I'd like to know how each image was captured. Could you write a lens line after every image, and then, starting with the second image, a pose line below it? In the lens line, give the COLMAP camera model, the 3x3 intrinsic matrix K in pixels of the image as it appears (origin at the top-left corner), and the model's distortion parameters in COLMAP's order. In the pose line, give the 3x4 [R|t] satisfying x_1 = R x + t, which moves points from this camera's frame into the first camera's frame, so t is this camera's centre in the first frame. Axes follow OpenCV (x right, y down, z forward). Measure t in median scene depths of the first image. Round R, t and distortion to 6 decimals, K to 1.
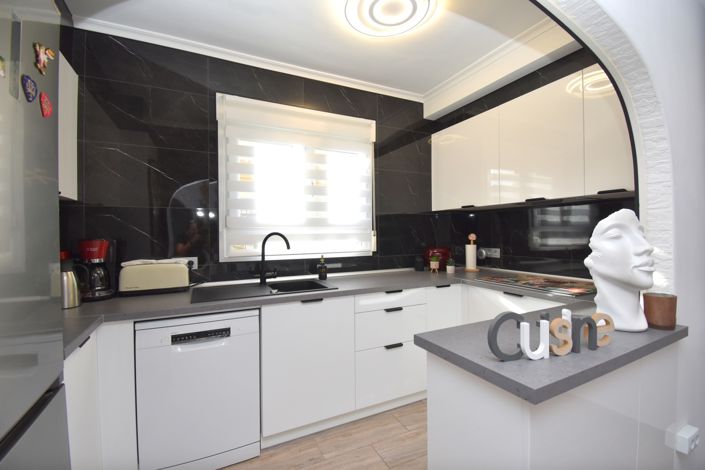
lens RADIAL K [[308.8, 0, 351.7], [0, 308.8, 235.5], [0, 0, 1]] dist [0.003263, -0.014744]
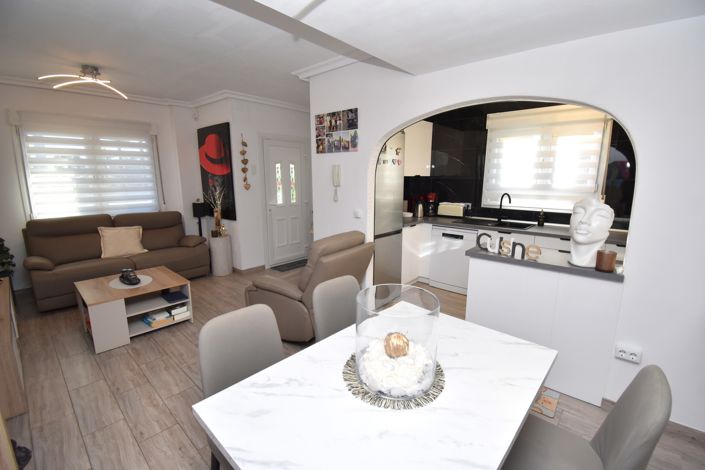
lens RADIAL K [[308.8, 0, 350.4], [0, 308.8, 234.4], [0, 0, 1]] dist [0.003263, -0.014744]
pose [[0.367081, 0.181191, -0.912371, 1.068983], [-0.011316, 0.981642, 0.190395, -0.104204], [0.930120, -0.059566, 0.362393, -0.462350]]
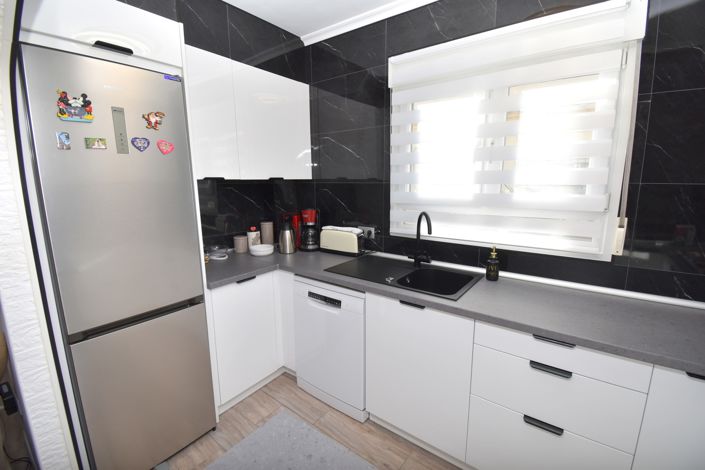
lens RADIAL K [[308.8, 0, 354.3], [0, 308.8, 234.4], [0, 0, 1]] dist [0.003263, -0.014744]
pose [[0.447155, 0.161933, -0.879676, 0.434510], [-0.002474, 0.983696, 0.179824, -0.104233], [0.894453, -0.078233, 0.440265, 0.452197]]
